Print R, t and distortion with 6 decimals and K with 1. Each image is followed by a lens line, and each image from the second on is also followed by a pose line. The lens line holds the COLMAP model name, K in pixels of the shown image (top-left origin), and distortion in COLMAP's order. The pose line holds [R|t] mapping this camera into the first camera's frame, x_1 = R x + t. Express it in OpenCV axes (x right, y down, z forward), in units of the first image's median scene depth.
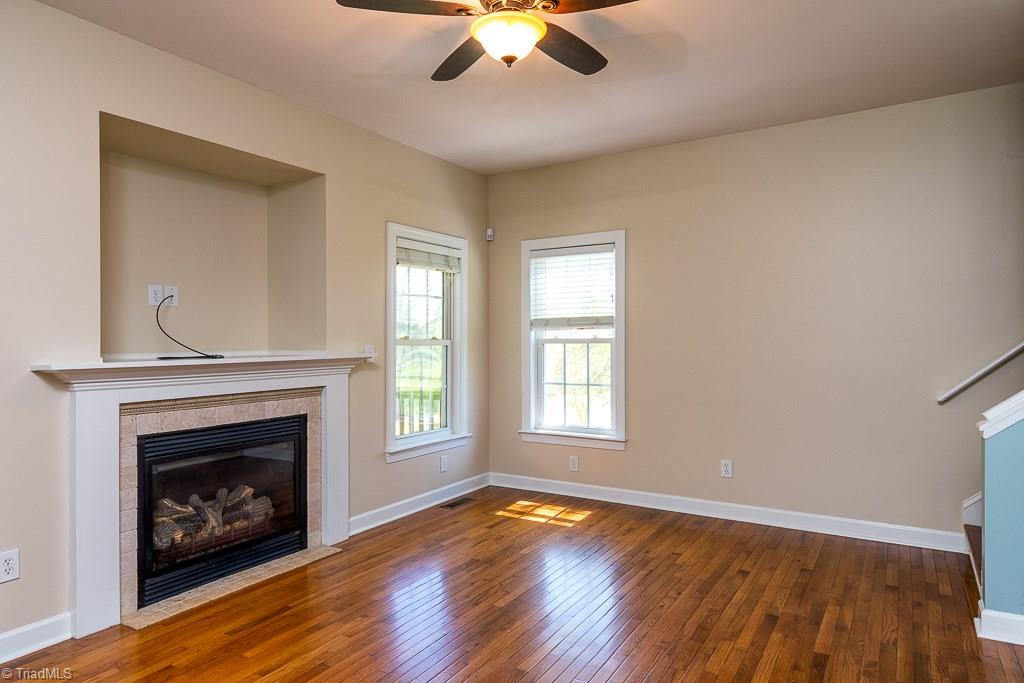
lens RADIAL K [[615.0, 0, 512.4], [0, 615.0, 339.4], [0, 0, 1]] dist [0.002363, 0.002385]
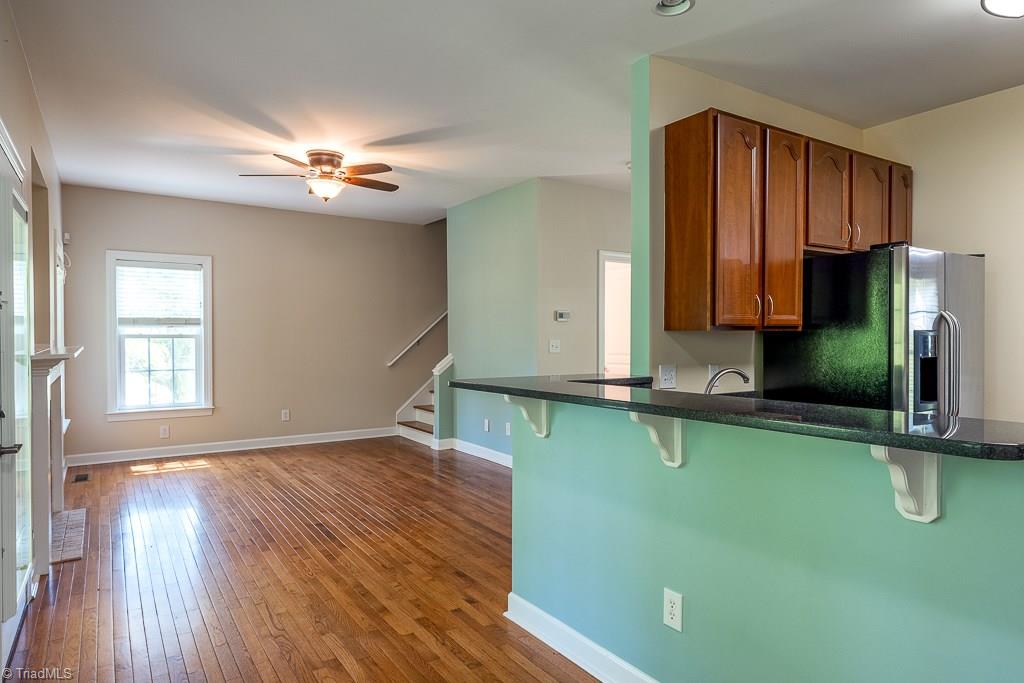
lens RADIAL K [[615.0, 0, 516.4], [0, 615.0, 341.8], [0, 0, 1]] dist [0.002363, 0.002385]
pose [[0.424499, -0.003548, 0.905422, -0.858227], [-0.004825, 0.999969, 0.006180, 0.003052], [-0.905416, -0.006992, 0.424469, -0.239306]]
